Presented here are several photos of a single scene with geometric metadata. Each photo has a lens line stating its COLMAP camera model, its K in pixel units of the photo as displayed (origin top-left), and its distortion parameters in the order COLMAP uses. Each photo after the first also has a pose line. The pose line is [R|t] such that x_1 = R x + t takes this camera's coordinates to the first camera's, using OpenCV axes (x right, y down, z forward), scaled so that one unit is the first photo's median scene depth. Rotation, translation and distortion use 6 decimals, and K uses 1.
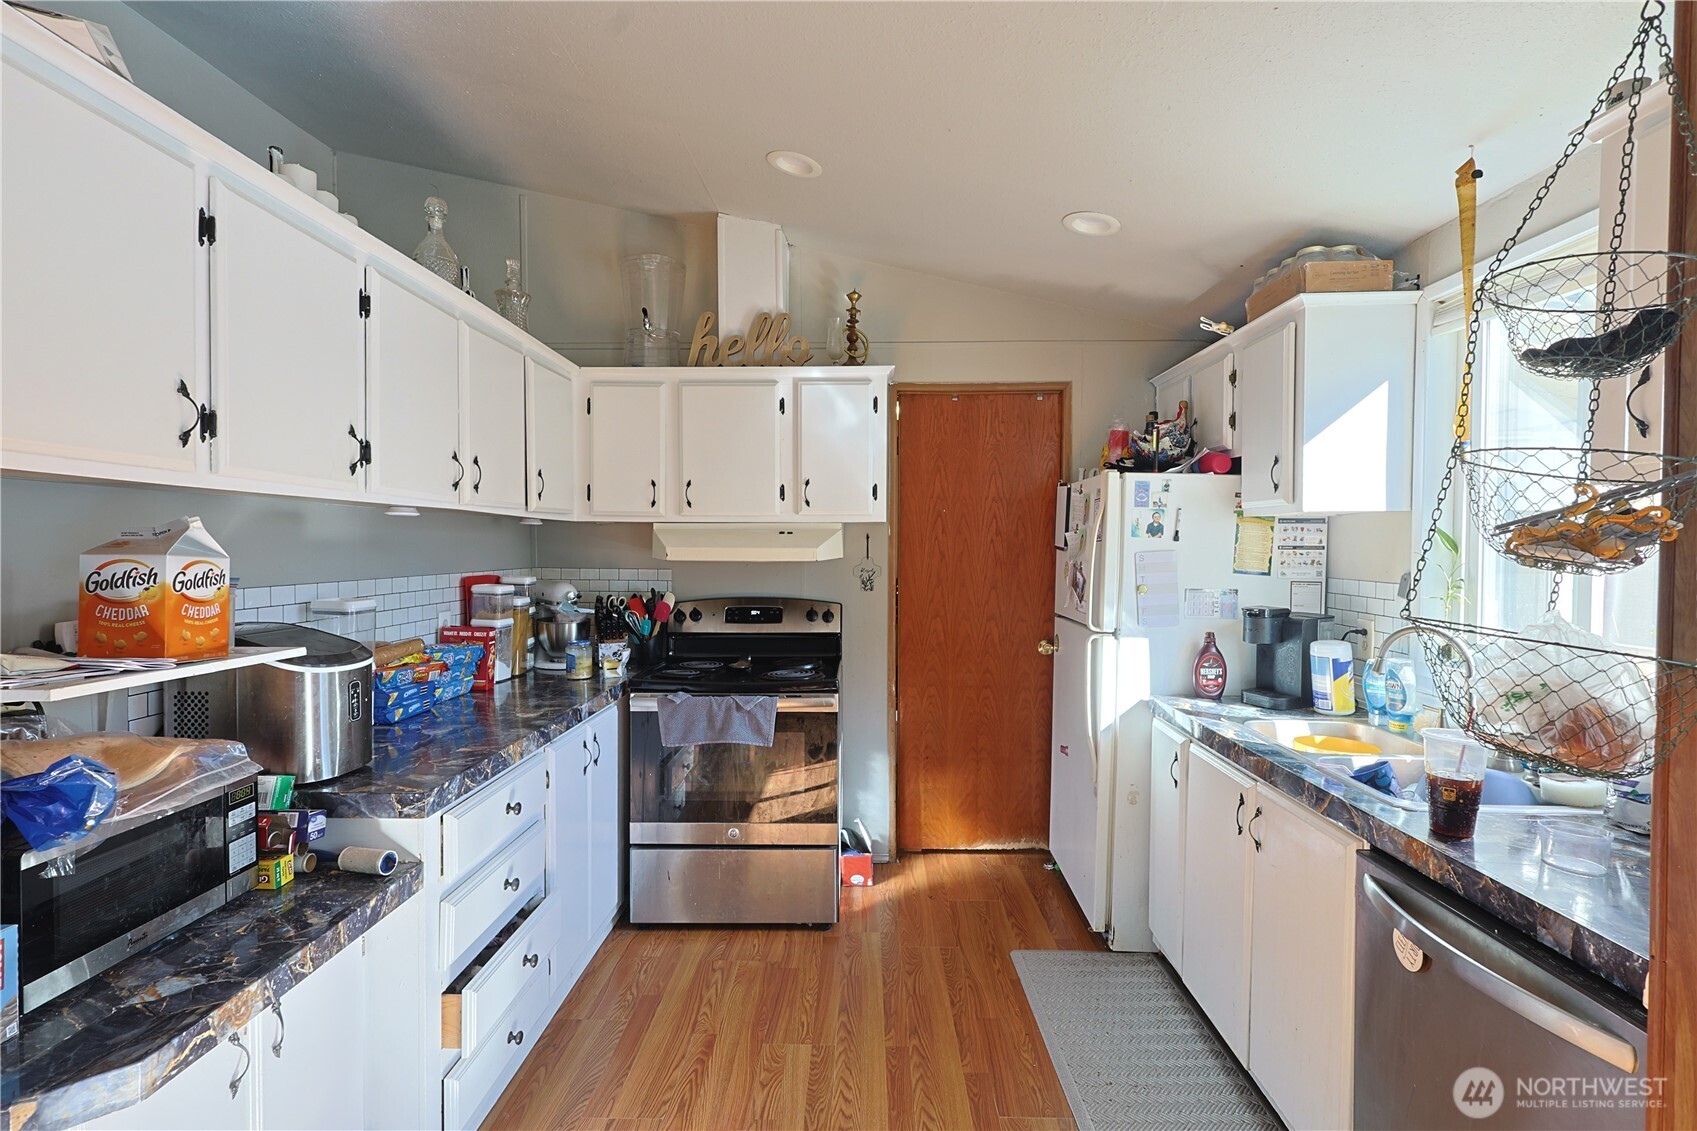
lens RADIAL K [[809.4, 0, 848.5], [0, 809.4, 565.5], [0, 0, 1]] dist [0.000822, -0.000651]
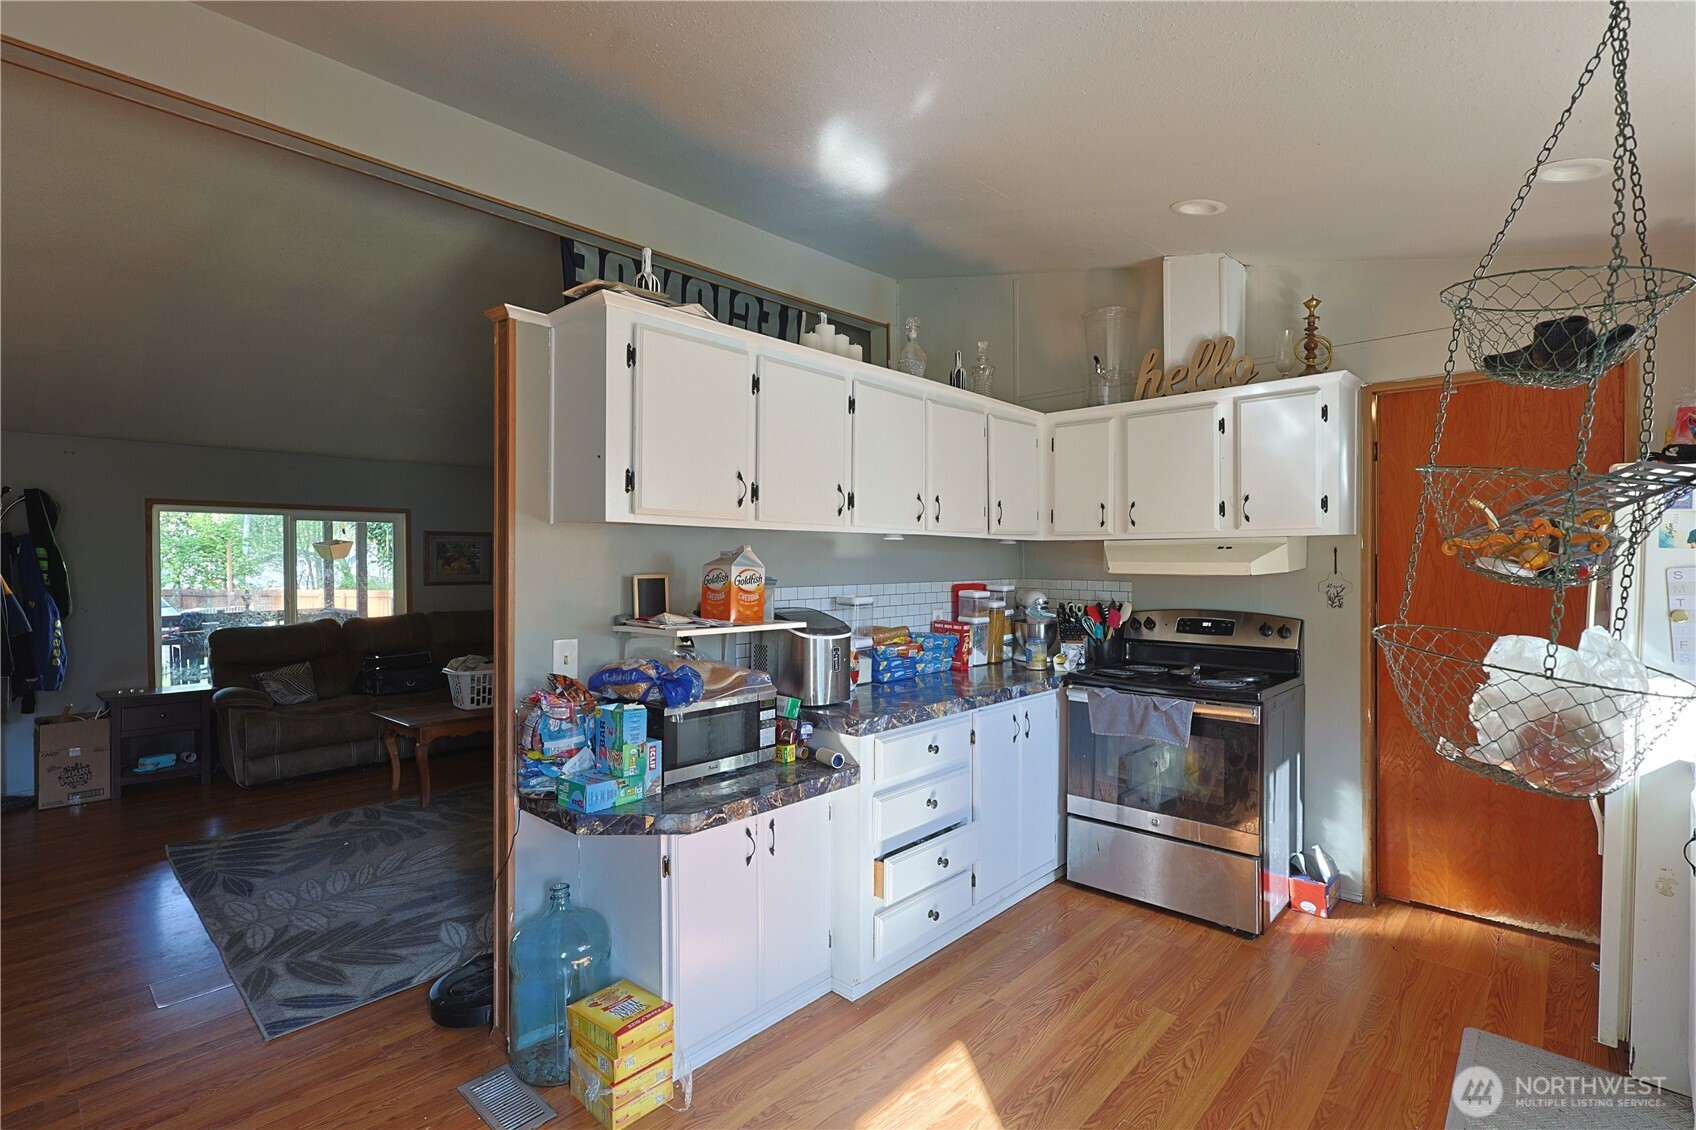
lens RADIAL K [[782.9, 0, 848.0], [0, 782.9, 565.0], [0, 0, 1]] dist [-0.001285, -0.000041]
pose [[0.745204, 0.001599, -0.666834, 0.241883], [-0.014483, 0.999800, -0.013787, 0.002659], [0.666679, 0.019932, 0.745079, -0.070676]]
